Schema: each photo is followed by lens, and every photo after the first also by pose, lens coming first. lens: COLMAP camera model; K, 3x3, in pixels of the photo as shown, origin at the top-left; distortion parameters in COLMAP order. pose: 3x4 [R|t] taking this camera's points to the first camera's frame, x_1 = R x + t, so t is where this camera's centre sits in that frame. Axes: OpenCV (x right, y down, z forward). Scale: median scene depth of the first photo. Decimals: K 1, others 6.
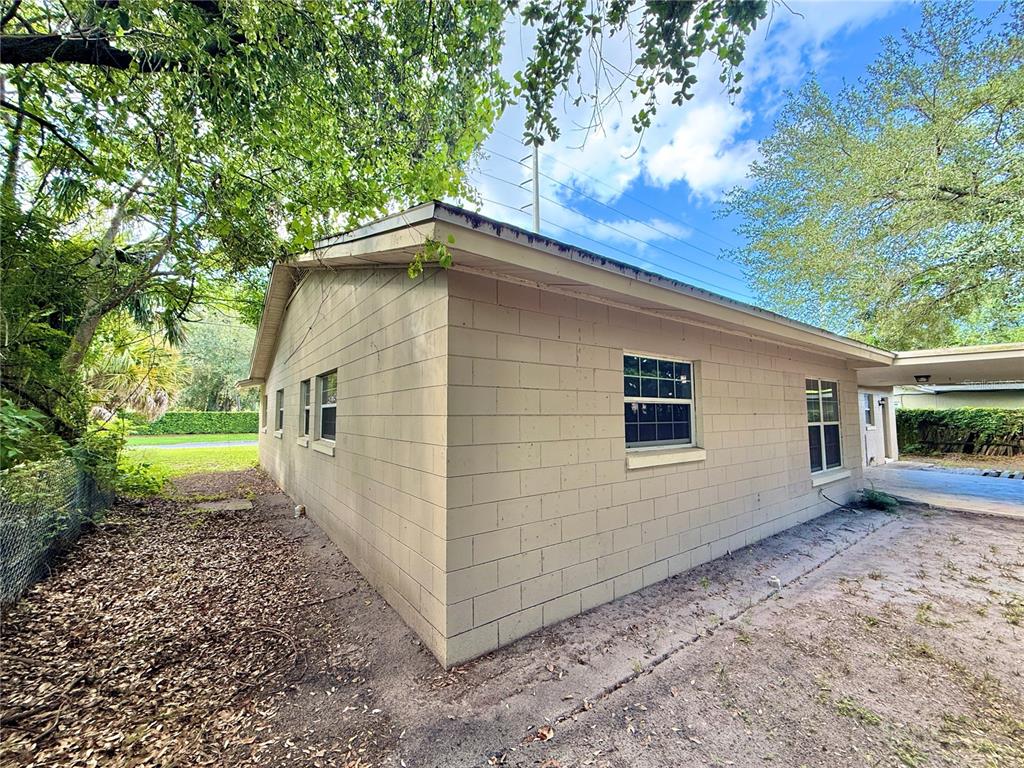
lens RADIAL K [[407.9, 0, 510.2], [0, 407.9, 384.9], [0, 0, 1]] dist [-0.004195, -0.000132]
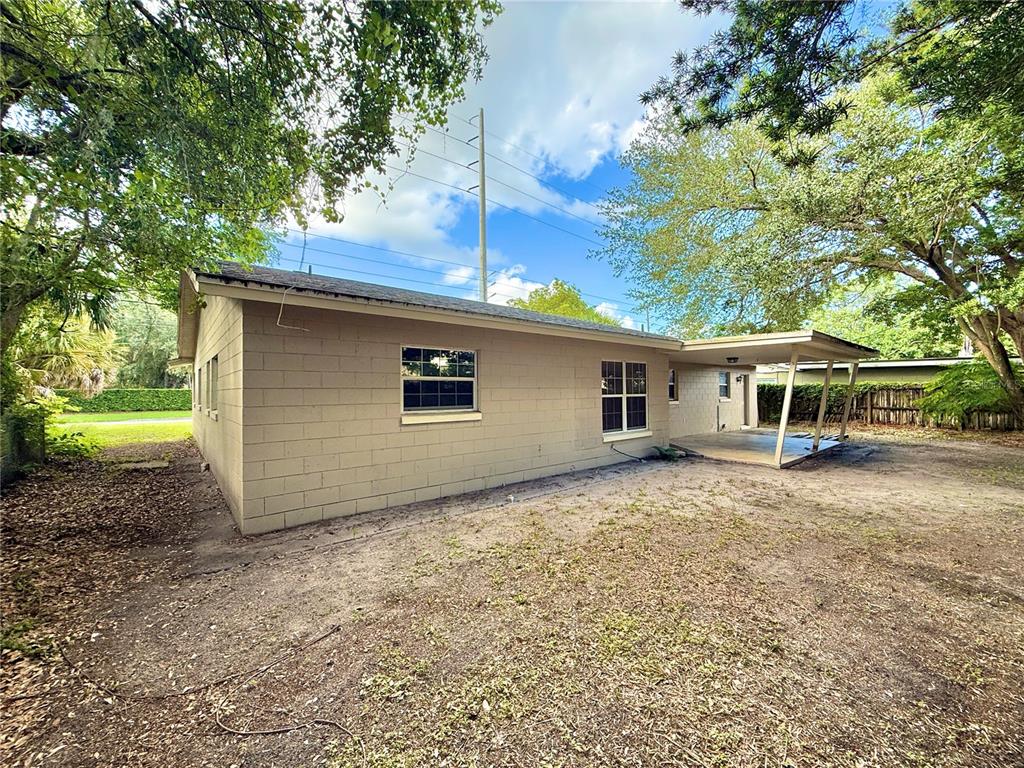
lens RADIAL K [[407.9, 0, 515.1], [0, 407.9, 386.4], [0, 0, 1]] dist [-0.004195, -0.000132]
pose [[0.997441, -0.002970, 0.071426, 0.315646], [-0.001426, 0.998111, 0.061418, -0.013836], [-0.071473, -0.061363, 0.995553, -0.272635]]
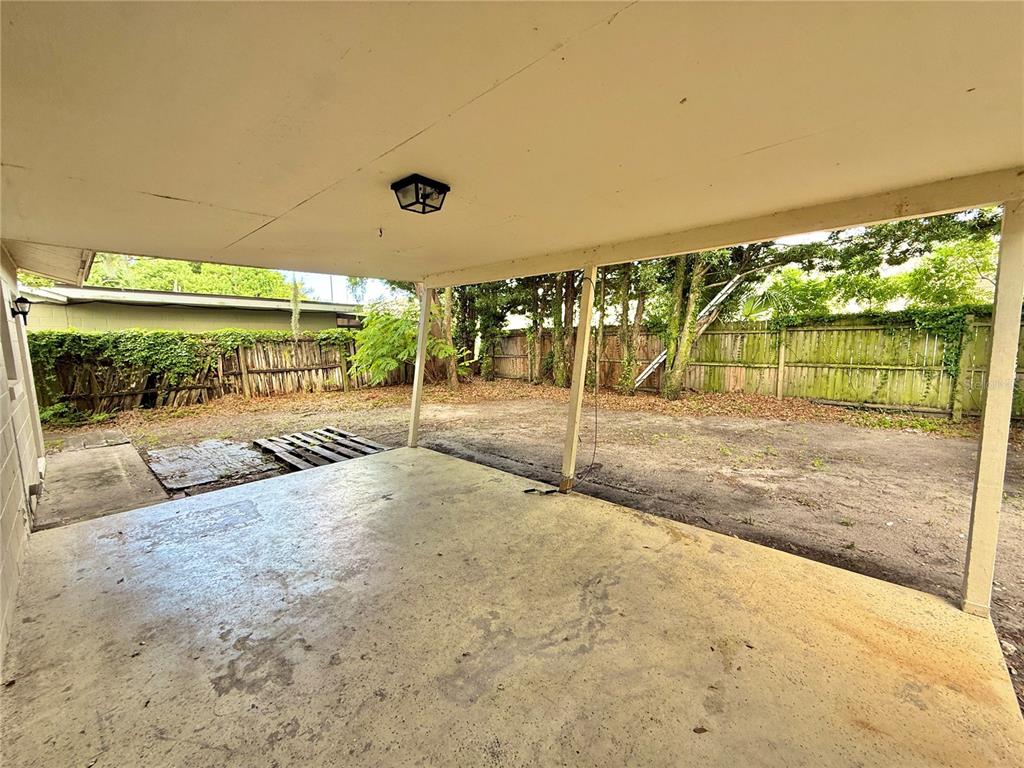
lens RADIAL K [[407.9, 0, 514.5], [0, 407.9, 385.6], [0, 0, 1]] dist [-0.004195, -0.000132]
pose [[-0.204465, -0.112735, 0.972360, 0.925591], [-0.058017, 0.992995, 0.102928, 0.092172], [-0.977153, -0.035368, -0.209573, 1.243939]]
